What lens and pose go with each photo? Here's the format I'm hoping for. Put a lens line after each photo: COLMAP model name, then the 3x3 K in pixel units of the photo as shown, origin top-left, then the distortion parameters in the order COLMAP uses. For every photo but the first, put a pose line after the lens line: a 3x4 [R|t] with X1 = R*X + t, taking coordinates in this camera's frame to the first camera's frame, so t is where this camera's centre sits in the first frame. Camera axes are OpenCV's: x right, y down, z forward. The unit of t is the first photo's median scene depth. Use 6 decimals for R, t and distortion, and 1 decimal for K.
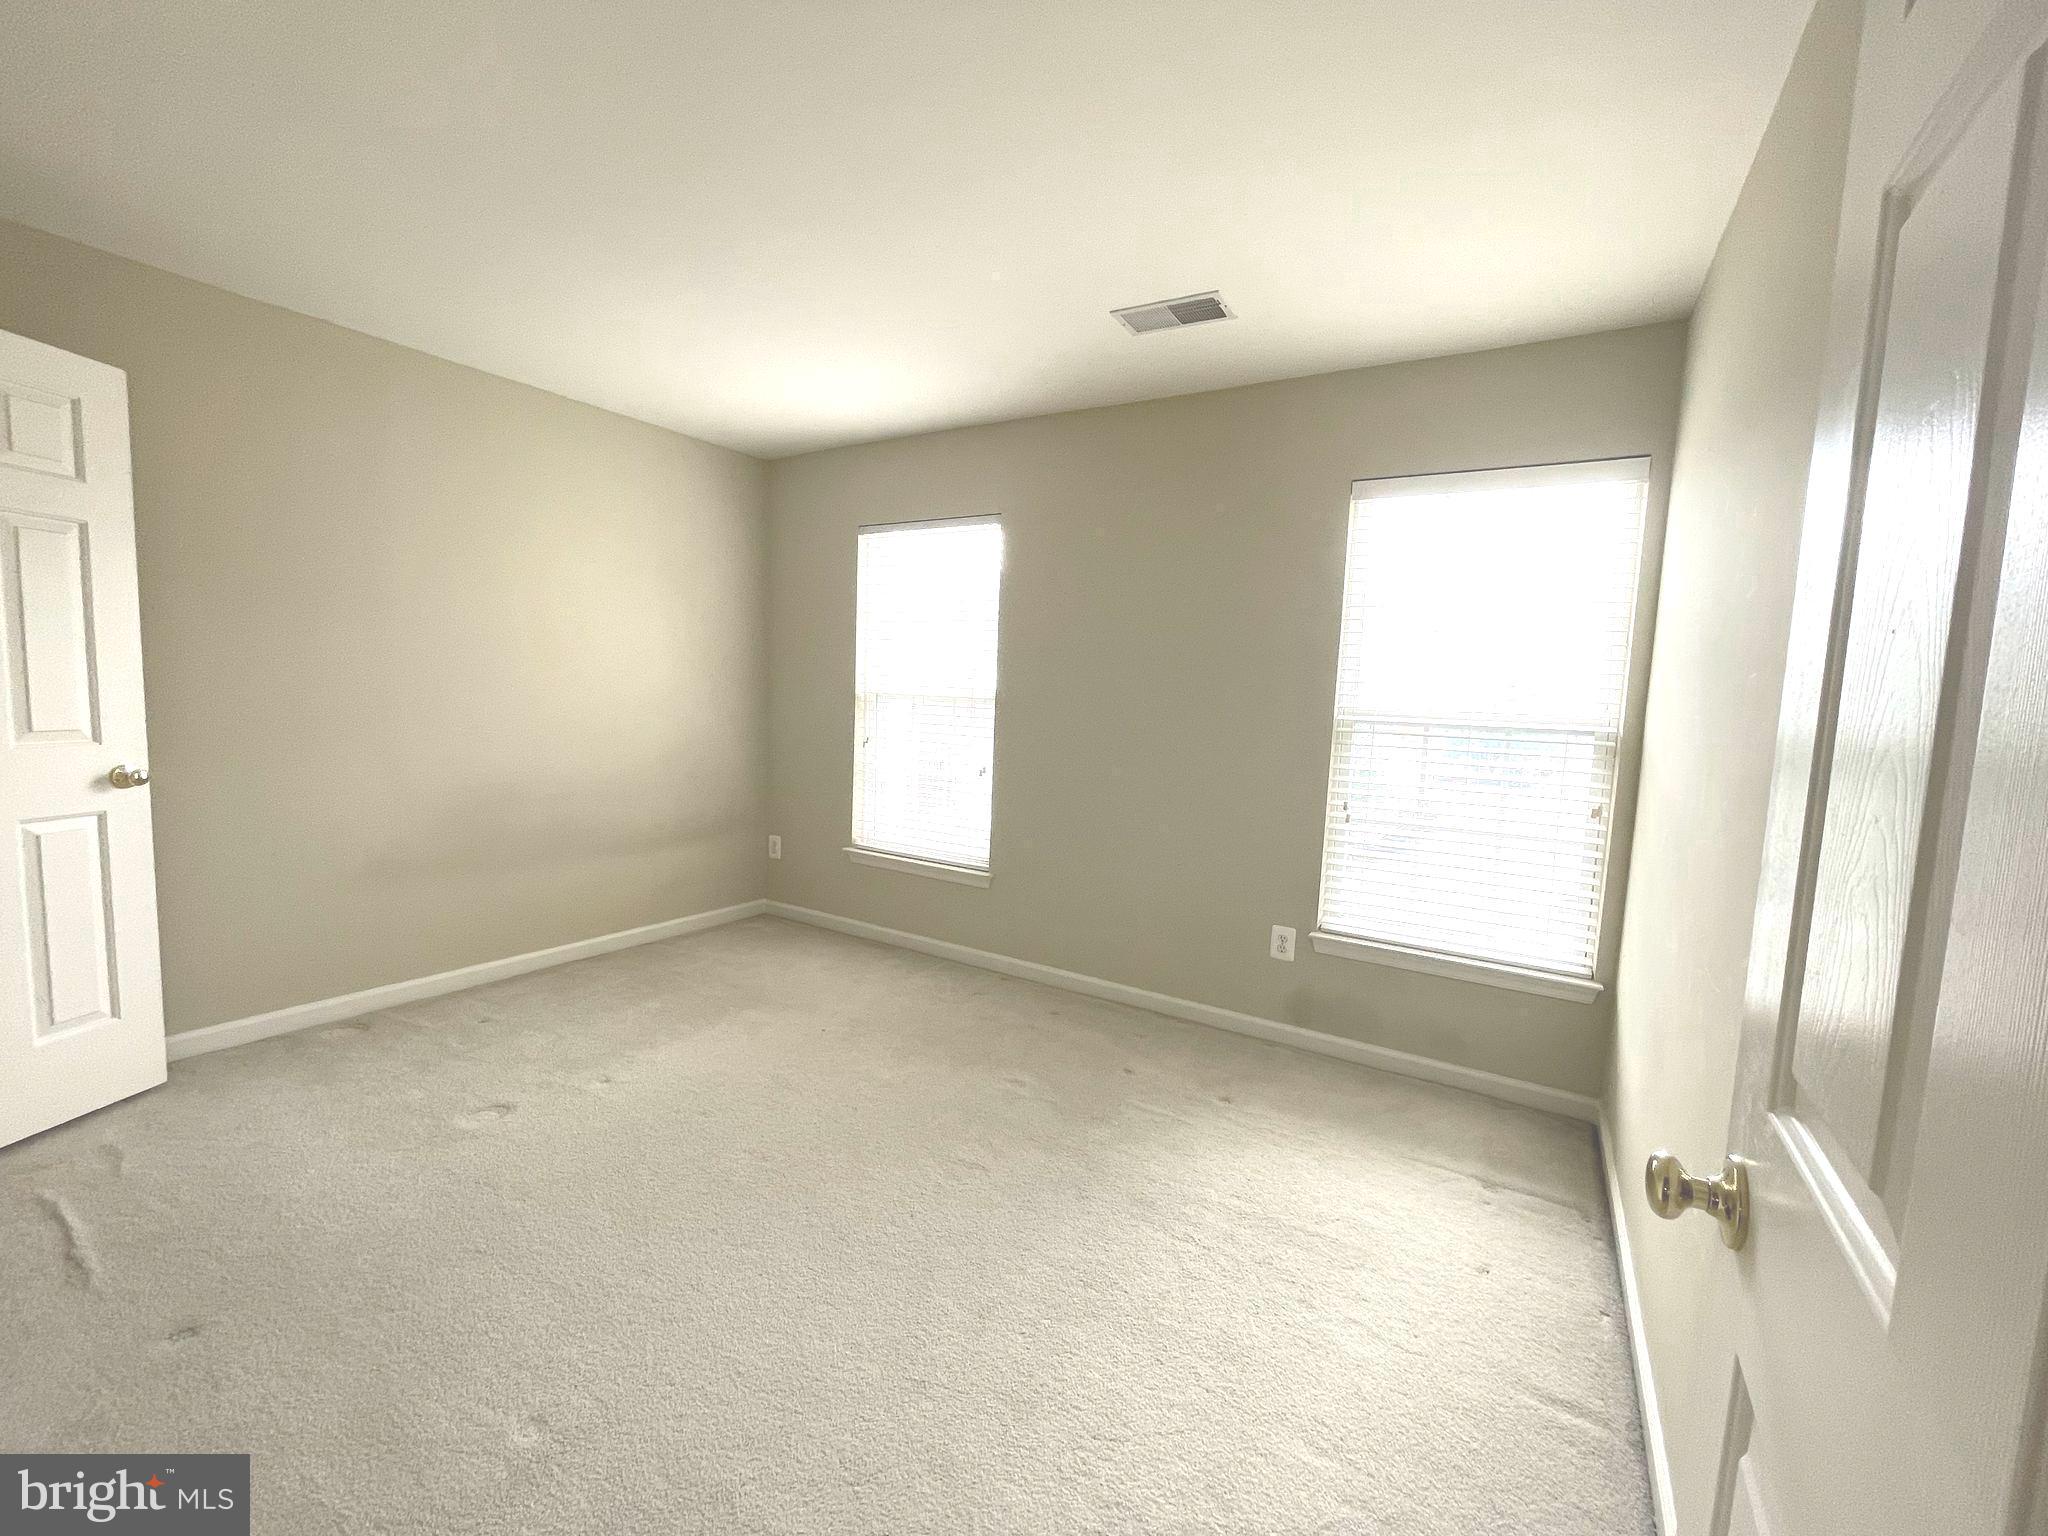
lens RADIAL K [[825.4, 0, 1024.0], [0, 825.4, 768.0], [0, 0, 1]] dist [-0.001623, -0.000227]
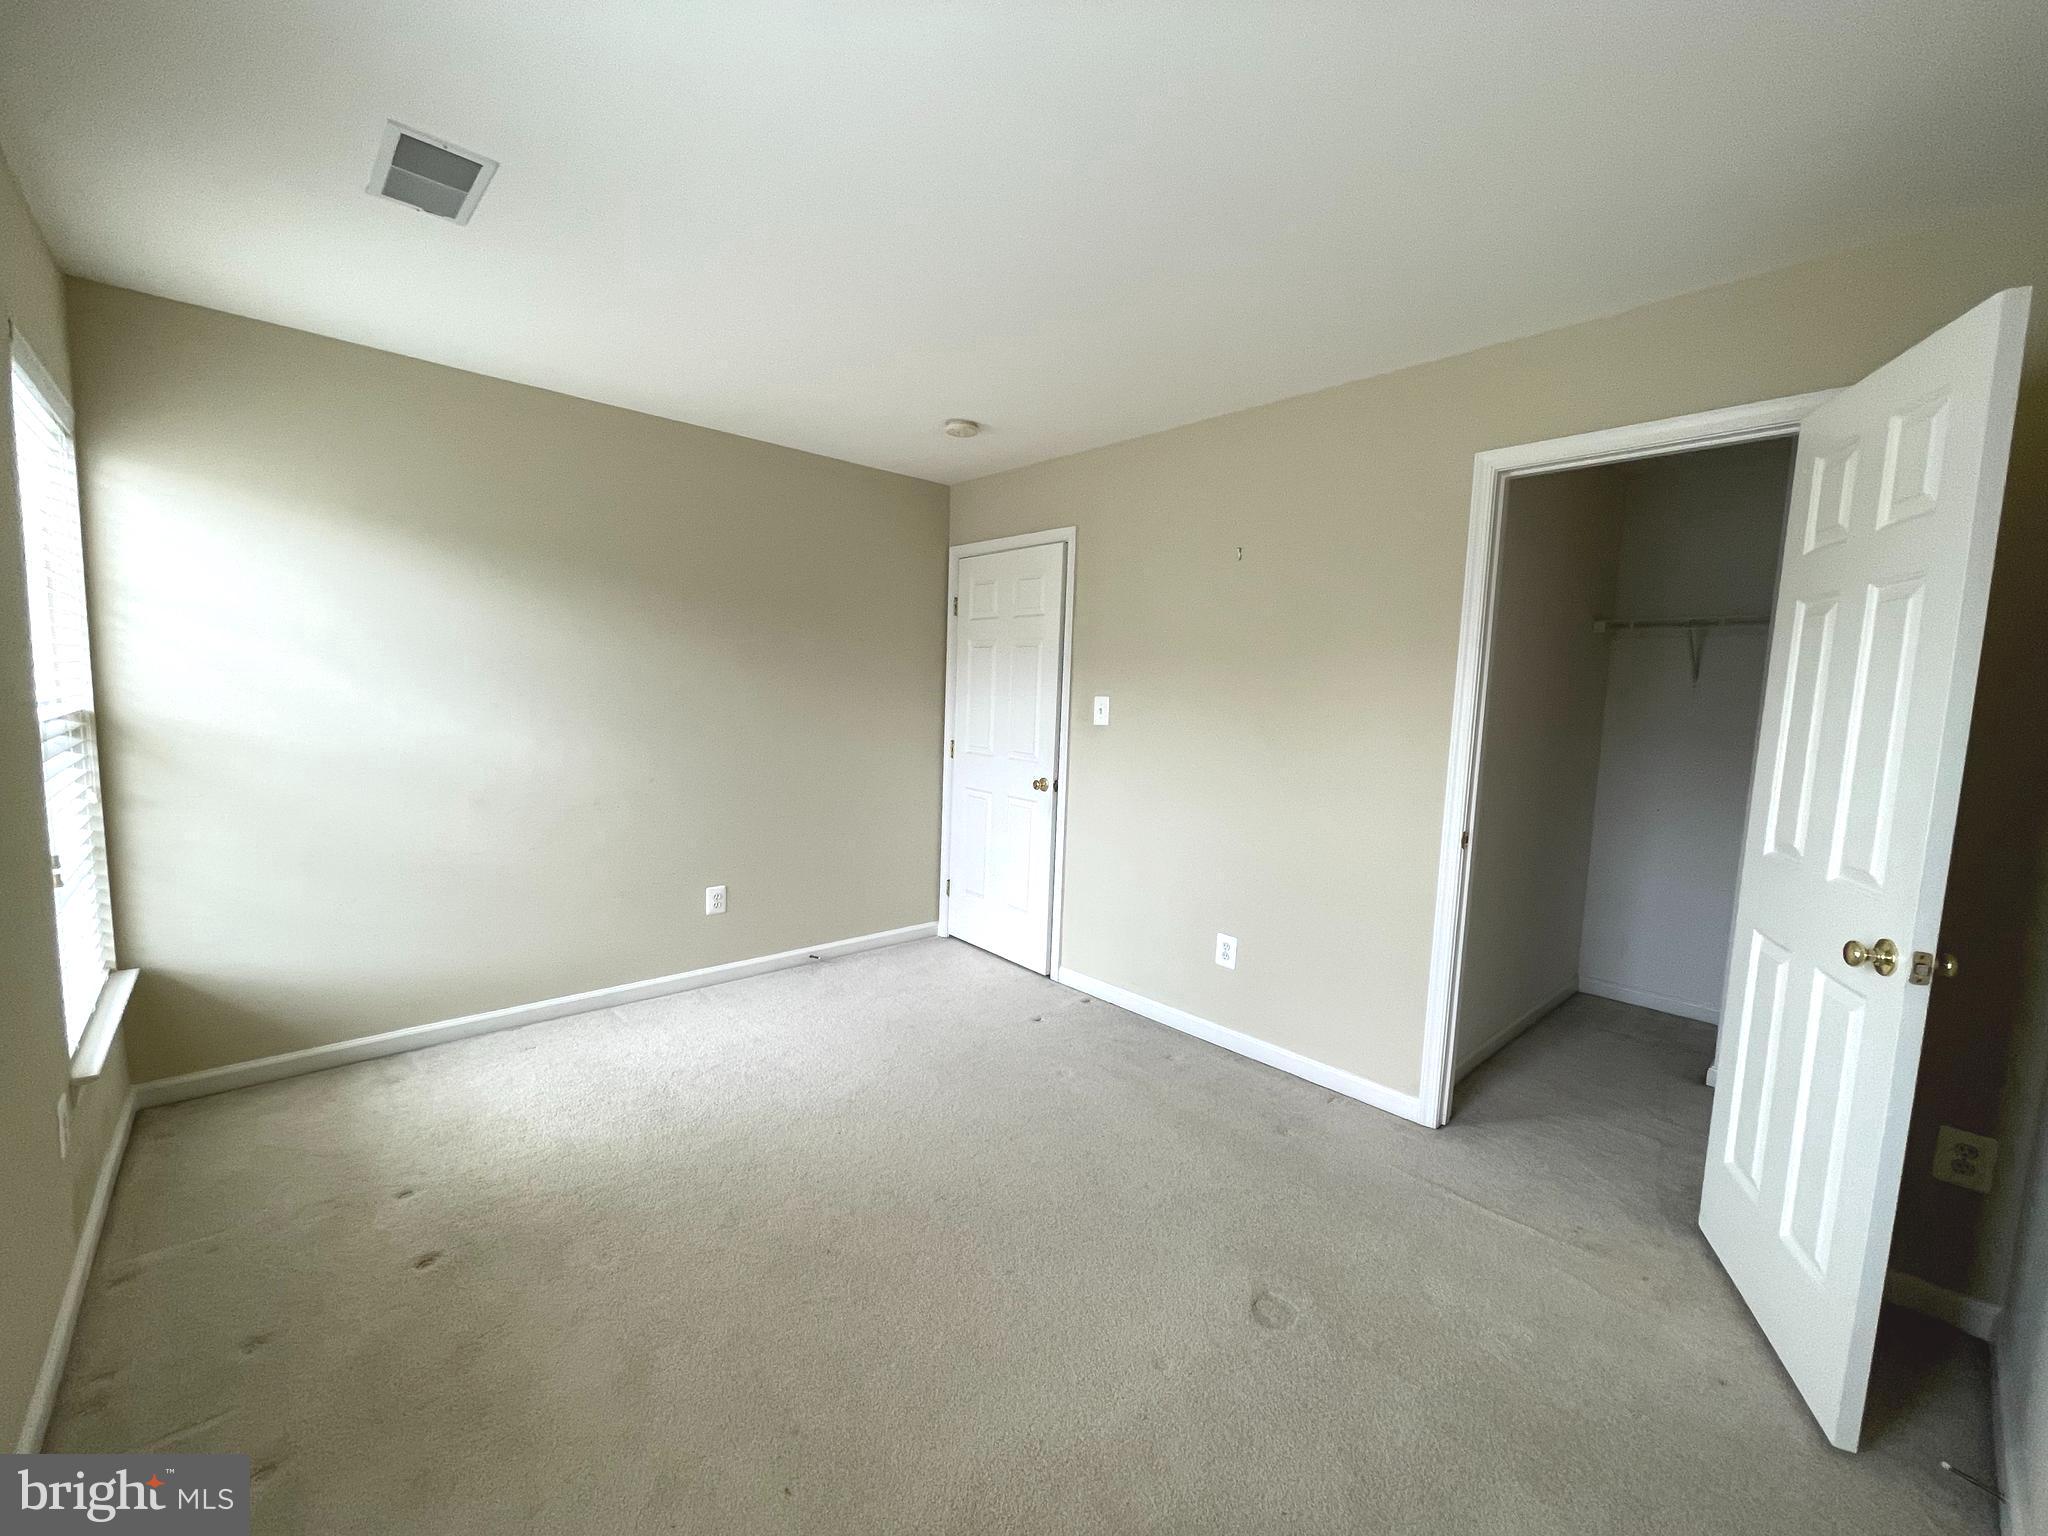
lens RADIAL K [[825.4, 0, 1024.0], [0, 825.4, 768.0], [0, 0, 1]] dist [-0.001623, -0.000227]
pose [[-0.962232, -0.093011, 0.255849, -0.561093], [-0.042032, 0.979313, 0.197937, -0.219778], [-0.268966, 0.179707, -0.946236, 1.658811]]
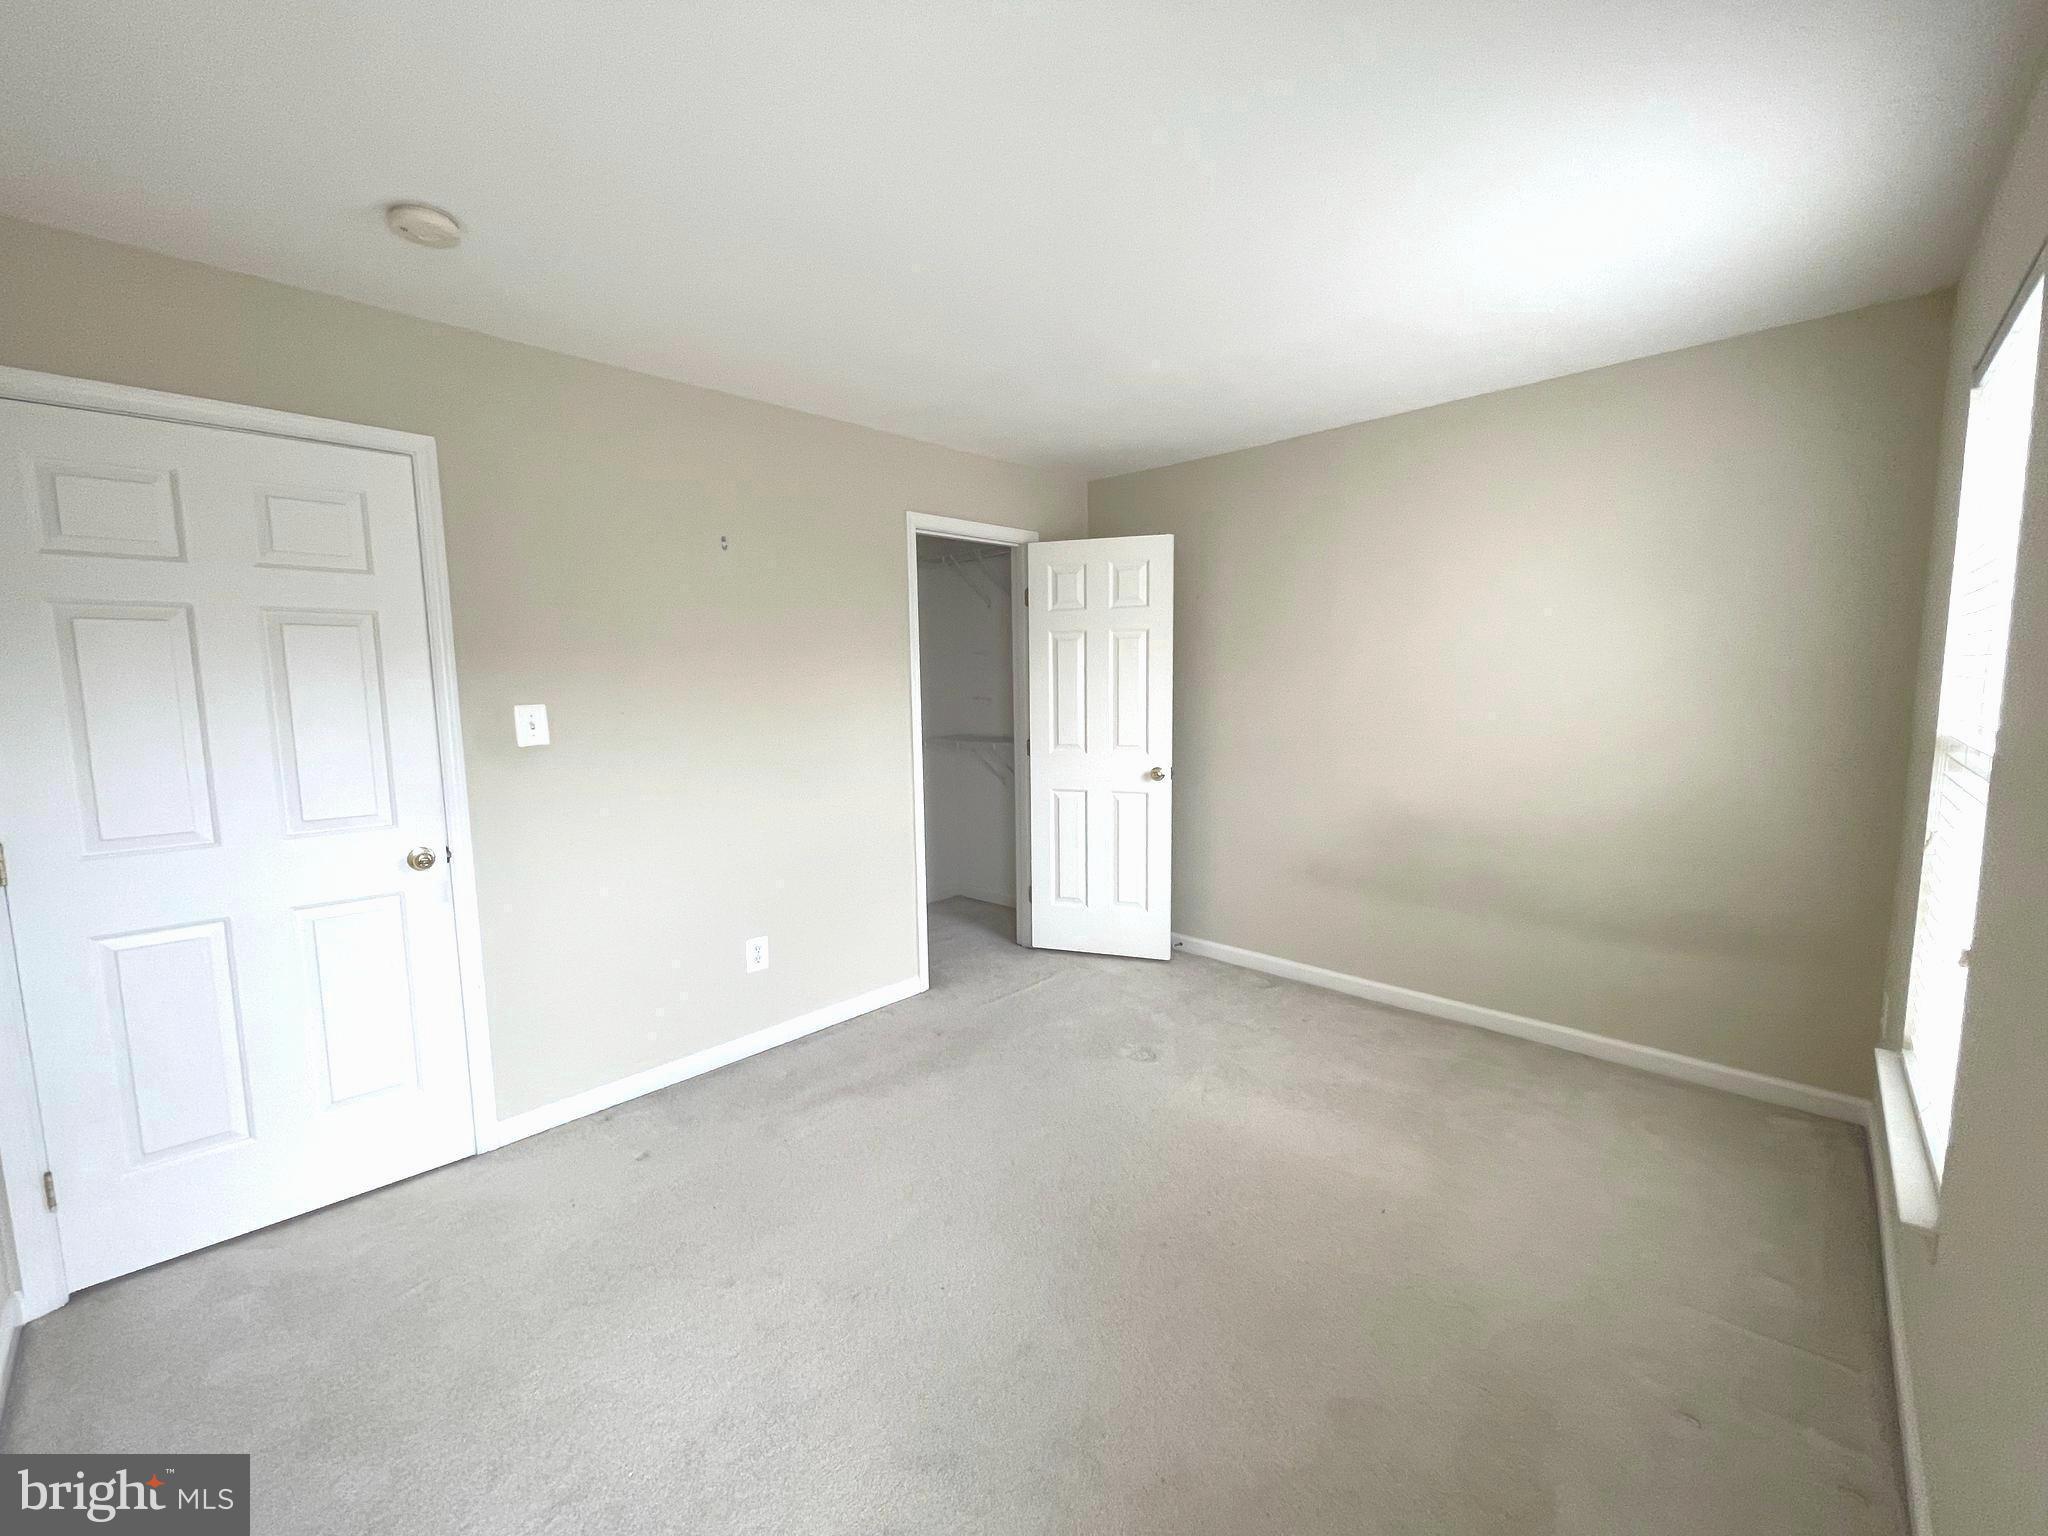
lens RADIAL K [[825.4, 0, 1024.0], [0, 825.4, 768.0], [0, 0, 1]] dist [-0.001623, -0.000227]
pose [[-0.202286, 0.066395, -0.977073, 0.604867], [-0.082341, 0.993013, 0.084525, -0.116358], [0.975859, 0.097552, -0.195405, 0.999349]]
